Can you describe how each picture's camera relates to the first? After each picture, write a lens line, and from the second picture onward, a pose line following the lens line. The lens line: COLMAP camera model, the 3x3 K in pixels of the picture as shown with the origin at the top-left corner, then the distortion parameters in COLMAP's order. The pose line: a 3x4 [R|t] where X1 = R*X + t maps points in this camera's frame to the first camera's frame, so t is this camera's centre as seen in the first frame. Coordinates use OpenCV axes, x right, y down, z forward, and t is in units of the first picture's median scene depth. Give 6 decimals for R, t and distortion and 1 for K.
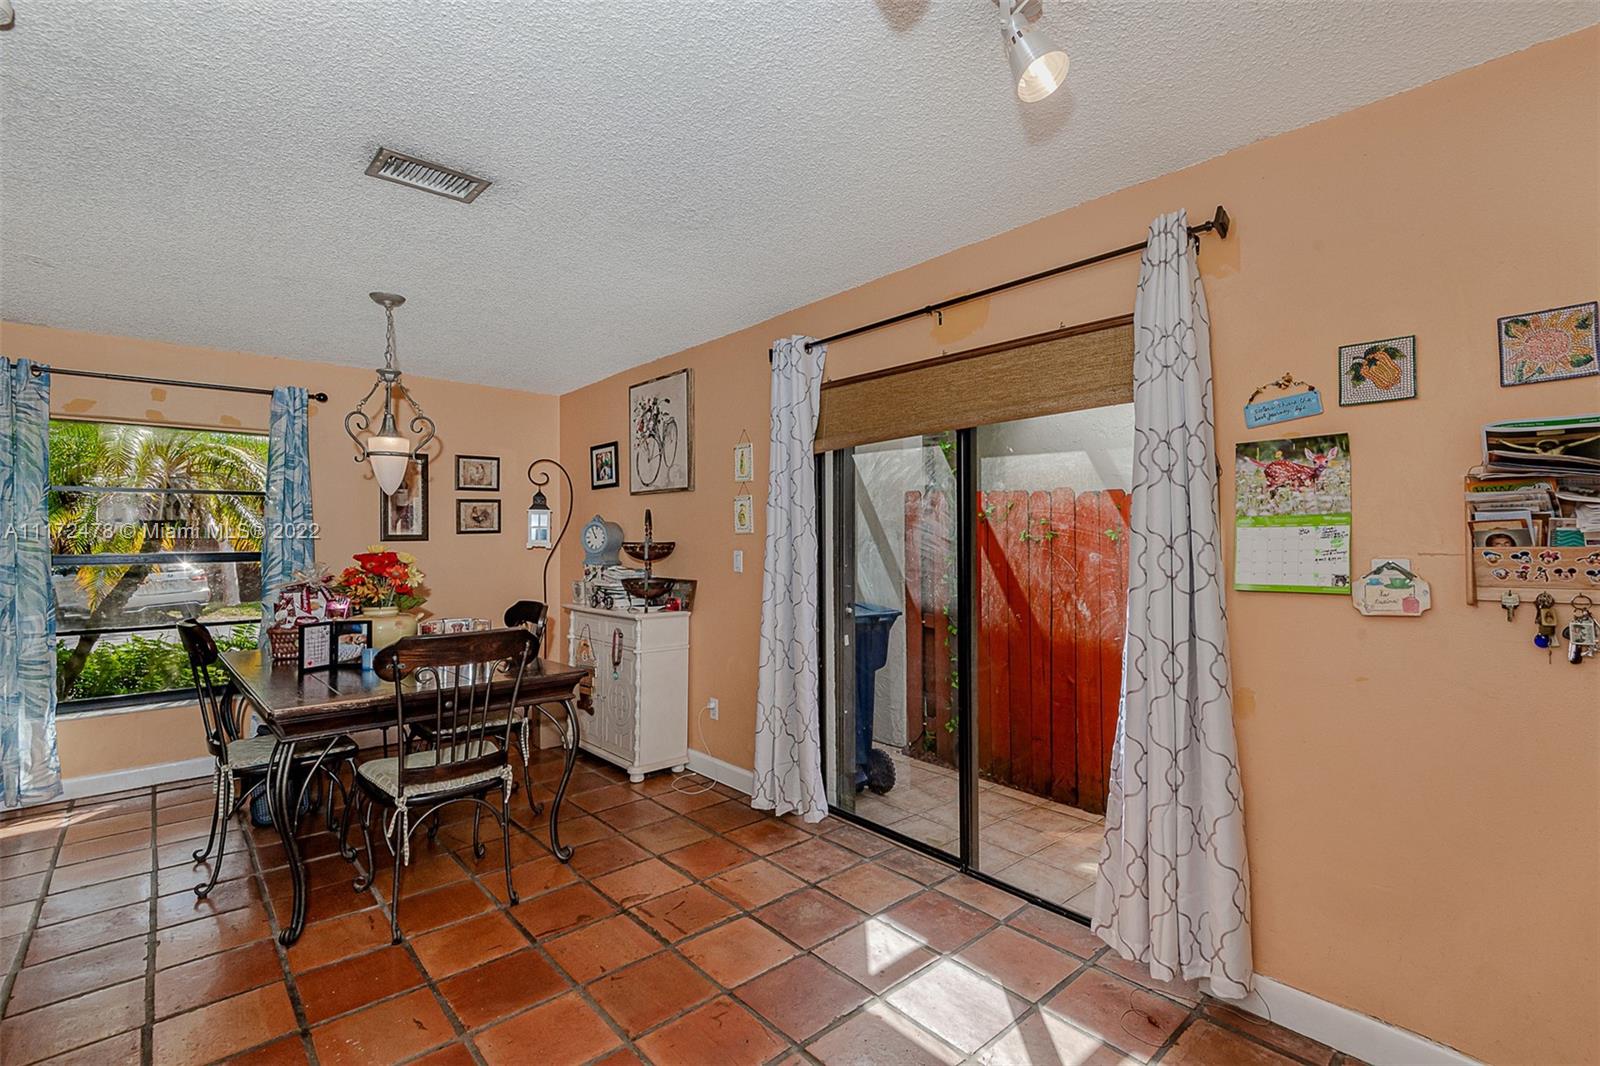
lens RADIAL K [[709.2, 0, 797.8], [0, 709.2, 537.1], [0, 0, 1]] dist [0.003560, -0.005283]
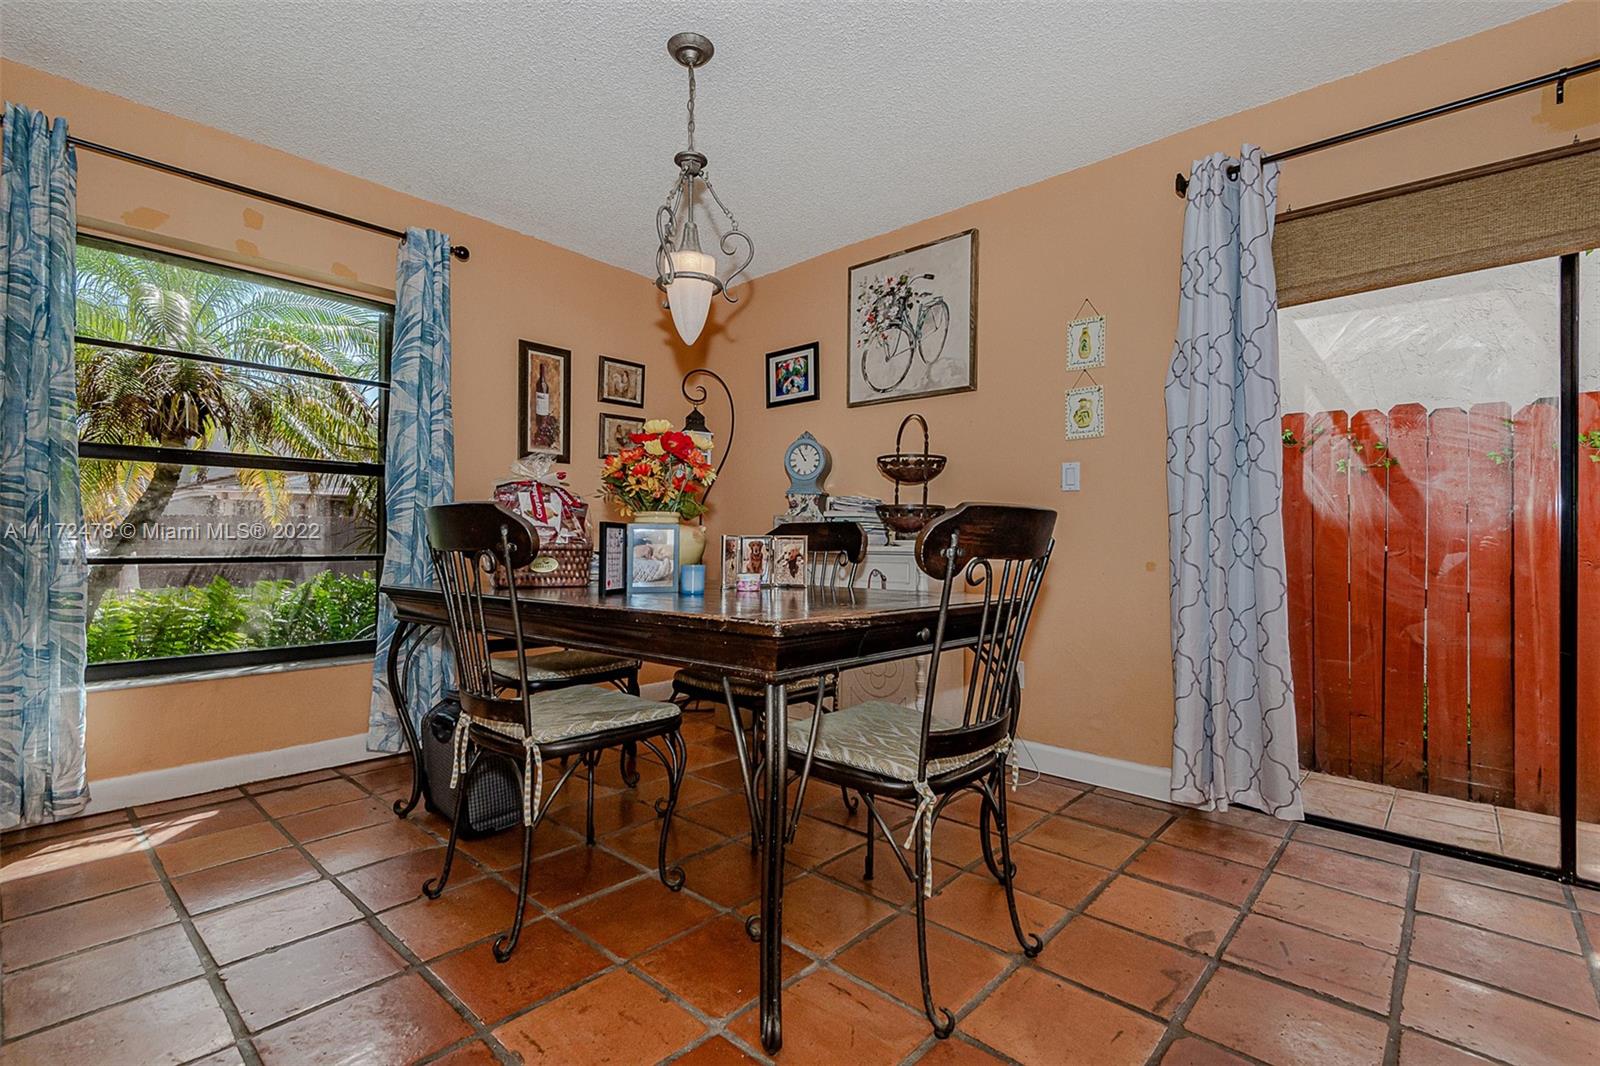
lens RADIAL K [[727.0, 0, 778.1], [0, 727.0, 537.1], [0, 0, 1]] dist [0.029377, -0.019915]
pose [[0.996710, 0.013820, 0.079862, -0.446225], [-0.013831, 0.999904, -0.000414, 0.101470], [-0.079861, -0.000692, 0.996806, 0.246800]]
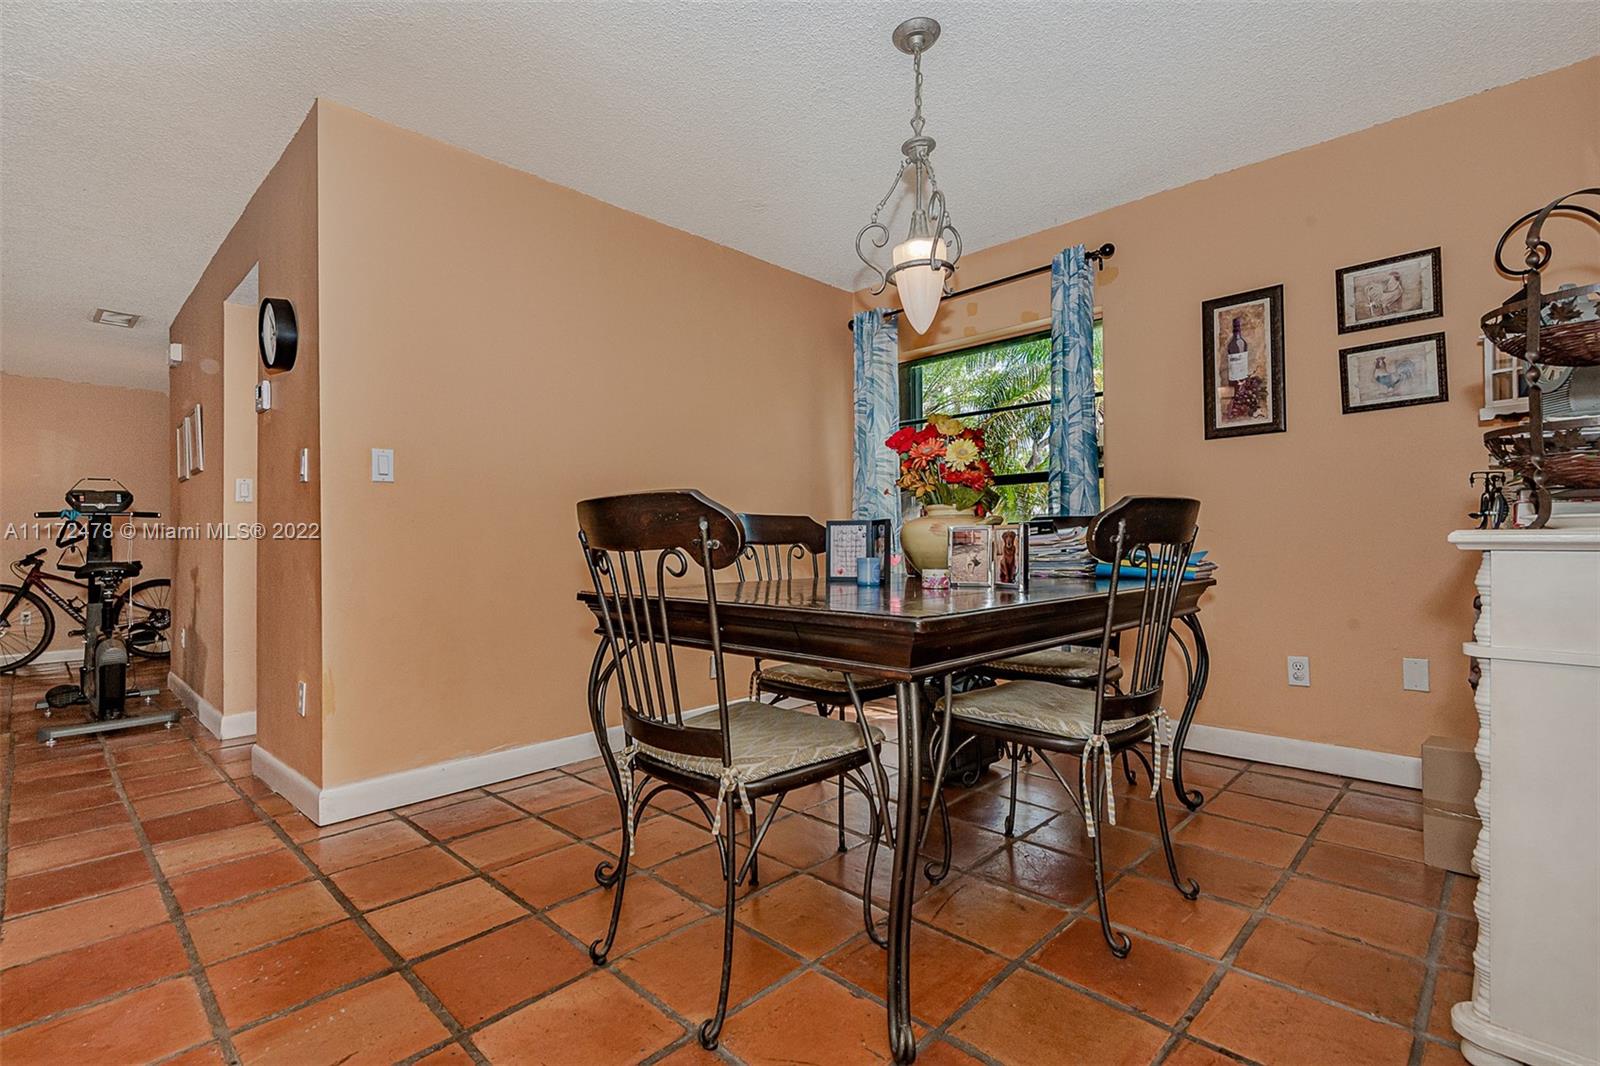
lens RADIAL K [[726.1, 0, 794.3], [0, 726.1, 546.2], [0, 0, 1]] dist [0.003600, -0.005295]
pose [[0.056486, 0.006276, -0.998384, 0.075590], [0.018254, 0.999807, 0.007318, 0.110690], [0.998236, -0.018637, 0.056361, 0.695062]]
